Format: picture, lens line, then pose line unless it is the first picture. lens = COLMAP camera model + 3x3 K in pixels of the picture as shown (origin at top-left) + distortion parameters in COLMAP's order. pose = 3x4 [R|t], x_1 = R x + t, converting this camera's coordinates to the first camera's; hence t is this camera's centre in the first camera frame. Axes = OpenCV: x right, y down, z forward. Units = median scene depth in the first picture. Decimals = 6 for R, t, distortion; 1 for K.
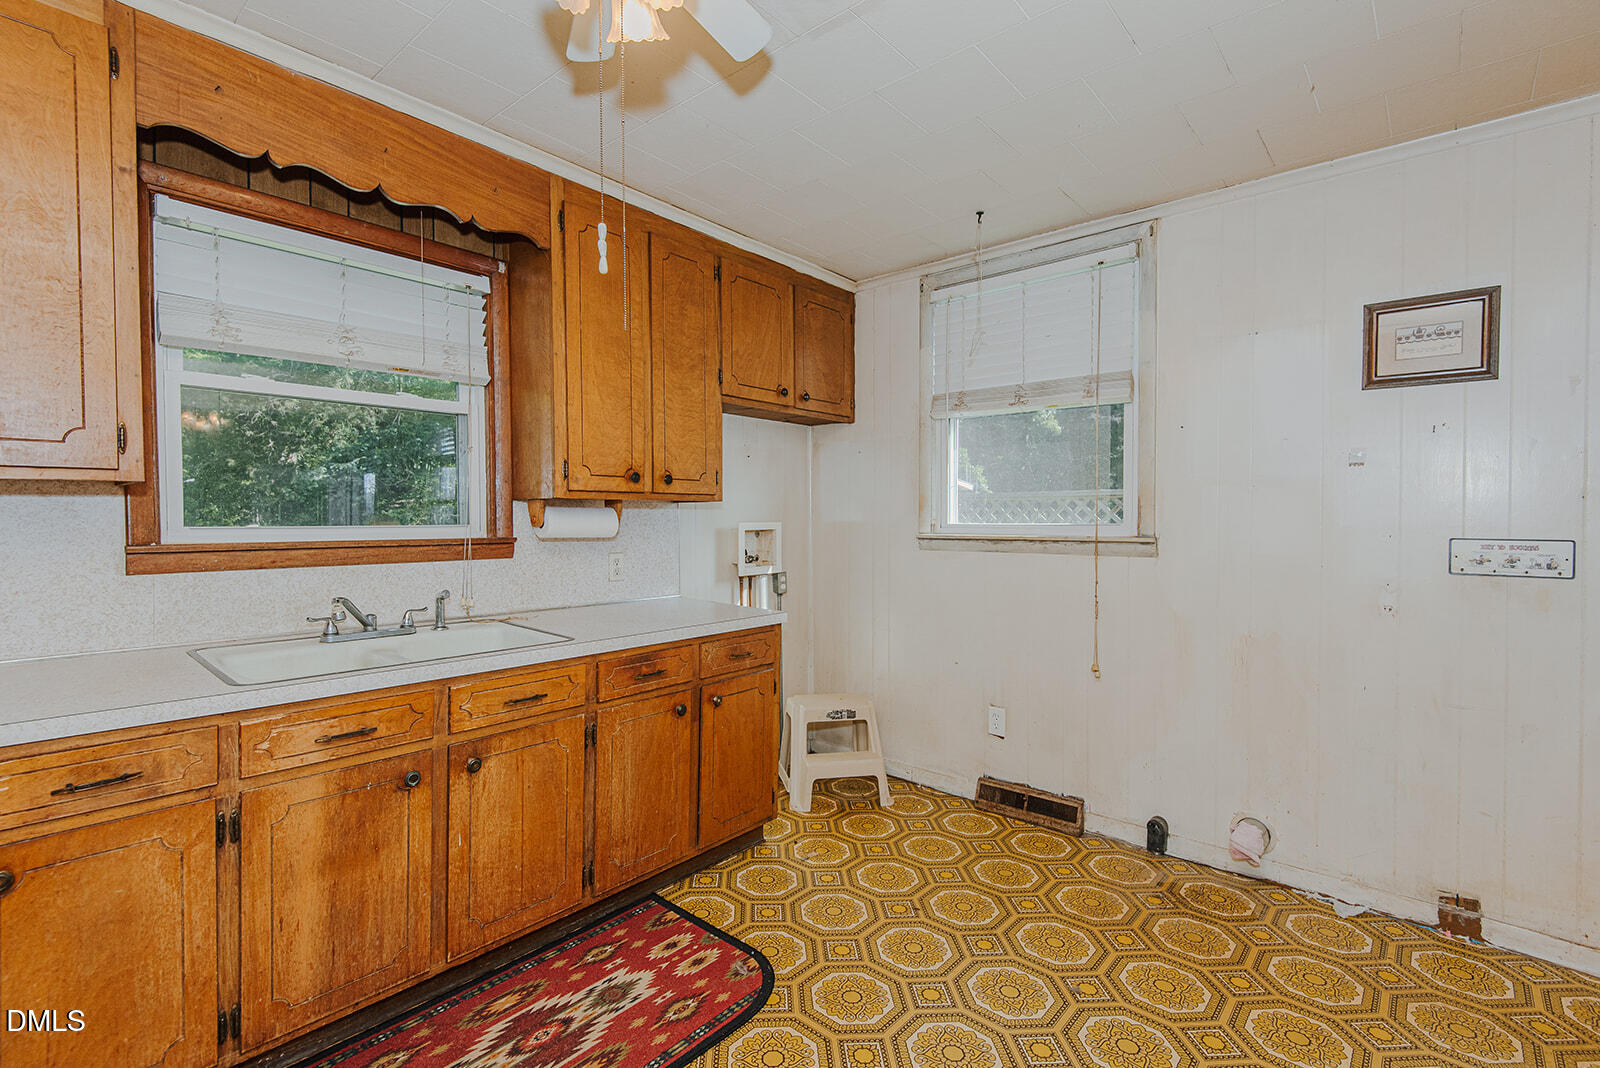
lens RADIAL K [[729.7, 0, 820.6], [0, 729.7, 530.7], [0, 0, 1]] dist [0.012370, -0.012132]
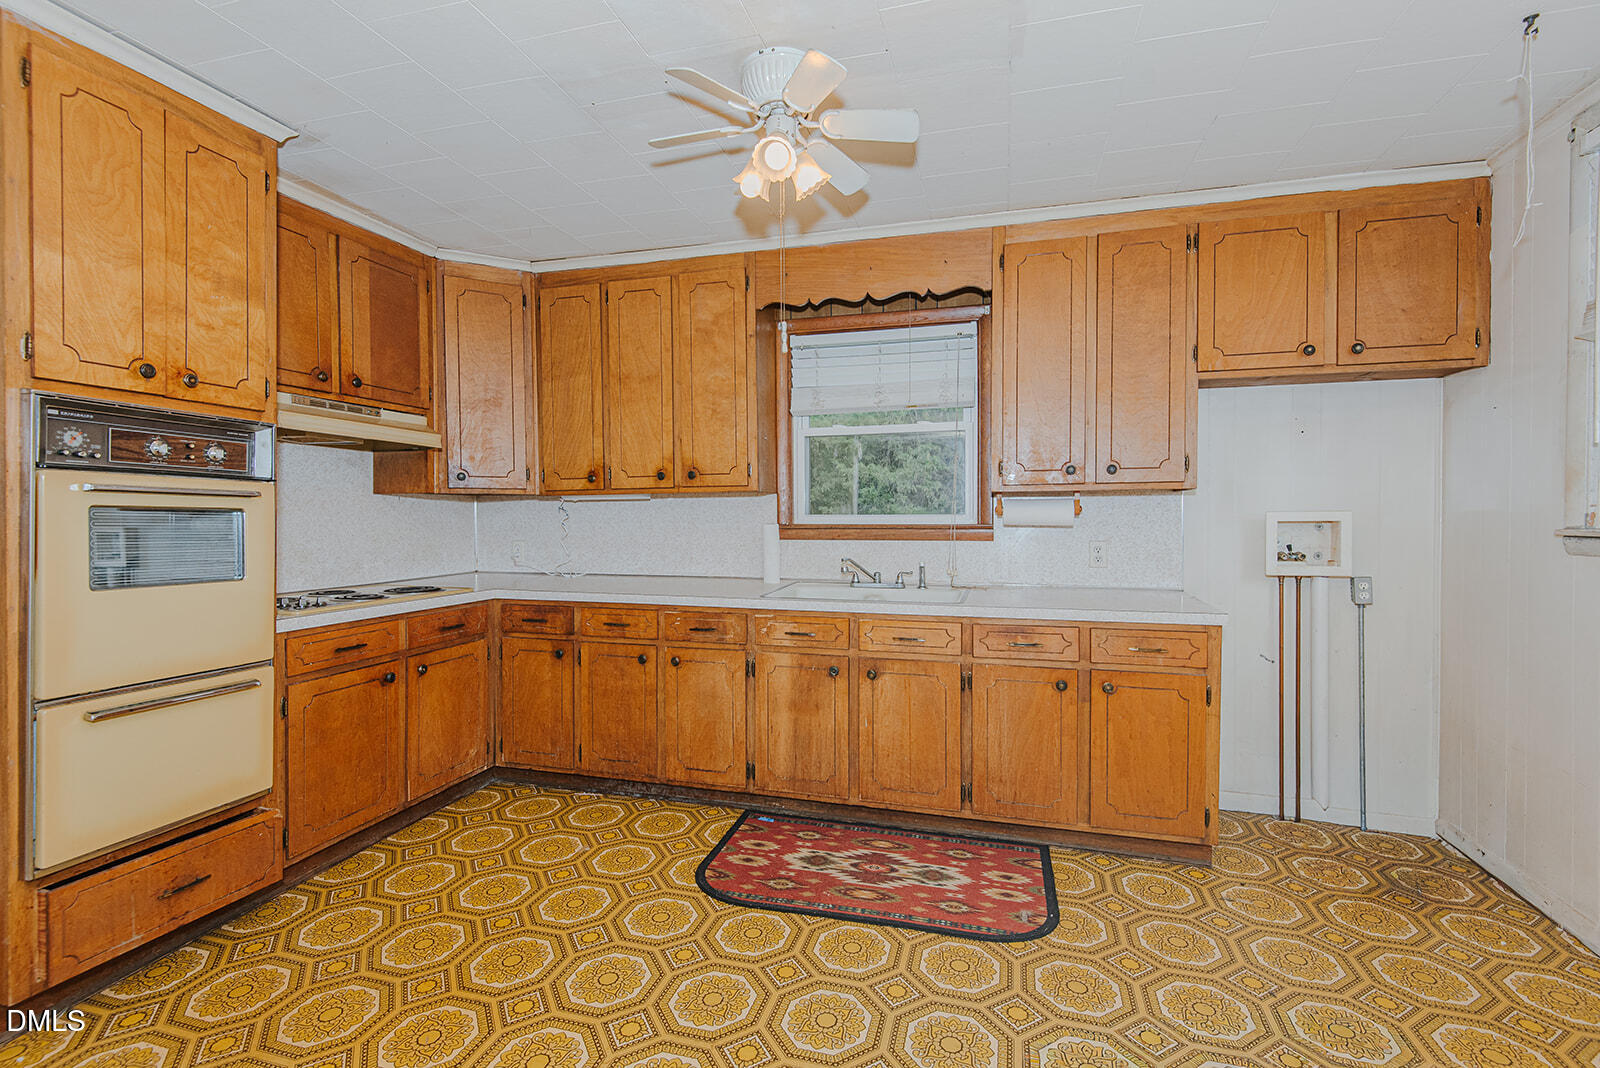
lens RADIAL K [[729.7, 0, 776.1], [0, 729.7, 532.8], [0, 0, 1]] dist [0.012370, -0.012132]
pose [[0.395329, 0.020198, -0.918317, 0.714047], [-0.013092, 0.999781, 0.016353, 0.010527], [0.918446, 0.005558, 0.395507, 0.212057]]
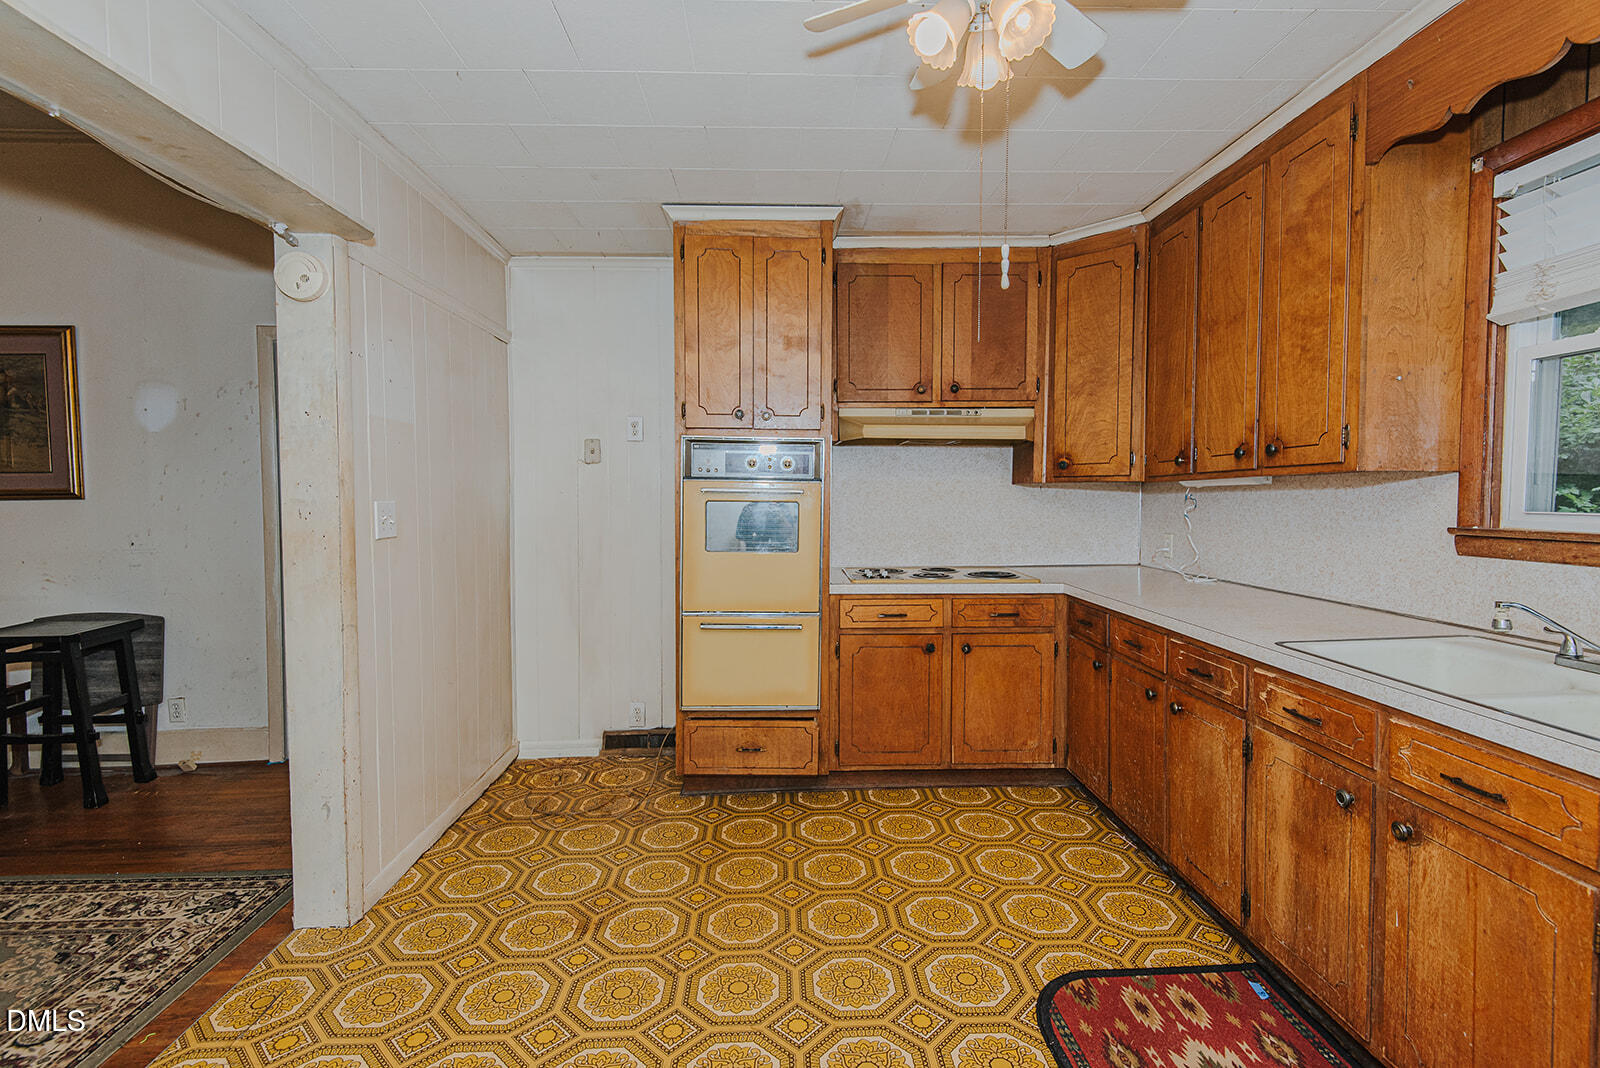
lens RADIAL K [[729.7, 0, 817.2], [0, 729.7, 531.5], [0, 0, 1]] dist [0.012370, -0.012132]
pose [[-0.730464, 0.033756, -0.682116, 0.420457], [-0.011580, 0.998022, 0.061790, -0.026084], [0.682853, 0.053034, -0.728628, 1.003816]]
